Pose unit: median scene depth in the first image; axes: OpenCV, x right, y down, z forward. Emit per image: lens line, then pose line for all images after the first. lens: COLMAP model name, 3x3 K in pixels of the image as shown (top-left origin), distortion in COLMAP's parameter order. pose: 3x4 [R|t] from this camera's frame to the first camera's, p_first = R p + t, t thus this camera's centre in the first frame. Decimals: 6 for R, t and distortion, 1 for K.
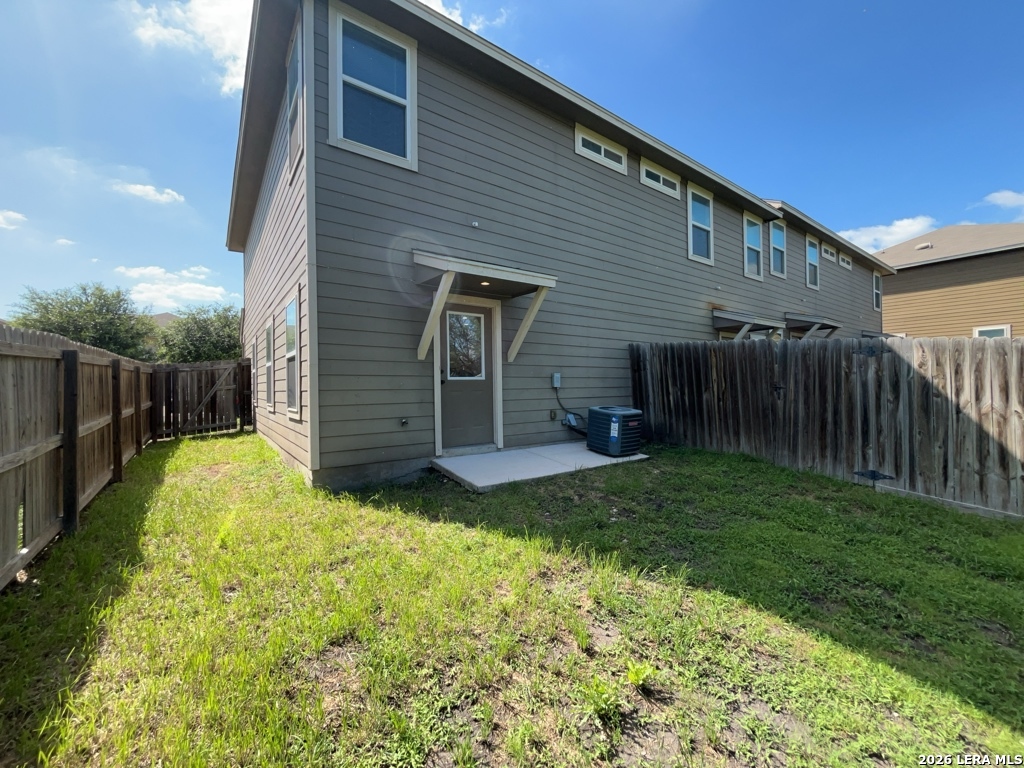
lens RADIAL K [[413.0, 0, 514.6], [0, 413.0, 384.4], [0, 0, 1]] dist [-0.002551, -0.000486]
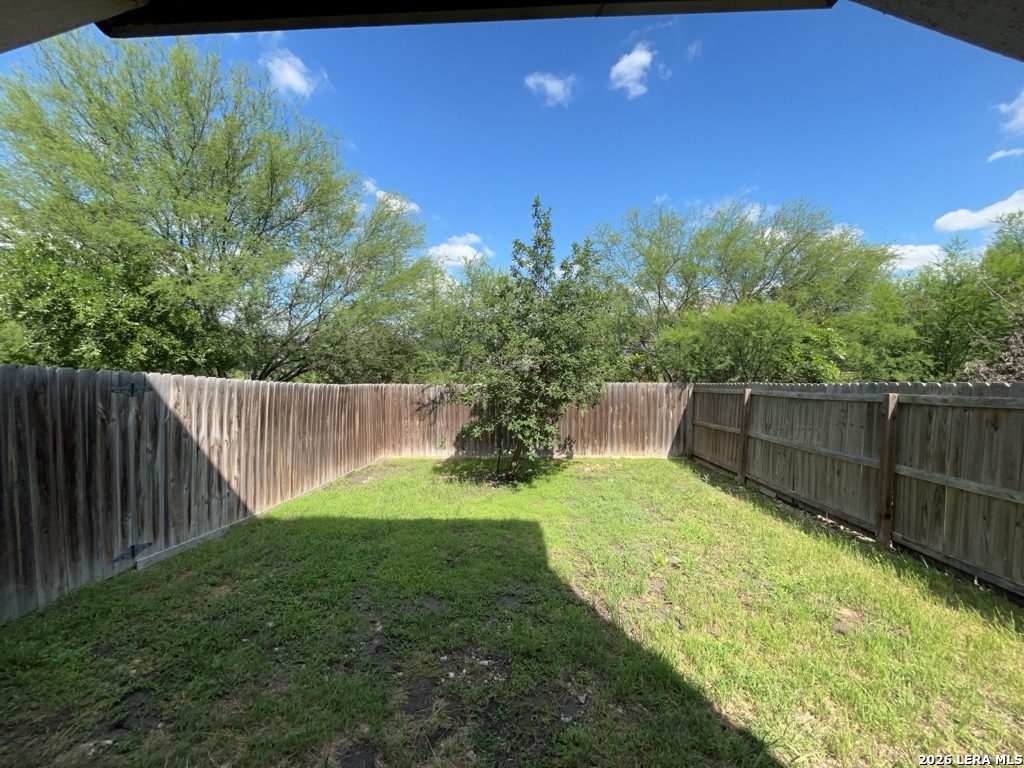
lens RADIAL K [[413.0, 0, 514.6], [0, 413.0, 384.4], [0, 0, 1]] dist [-0.002551, -0.000486]
pose [[-0.779392, -0.020608, 0.626197, -0.150363], [0.005793, 0.999179, 0.040093, -0.116344], [-0.626509, 0.034876, -0.778633, 1.160253]]
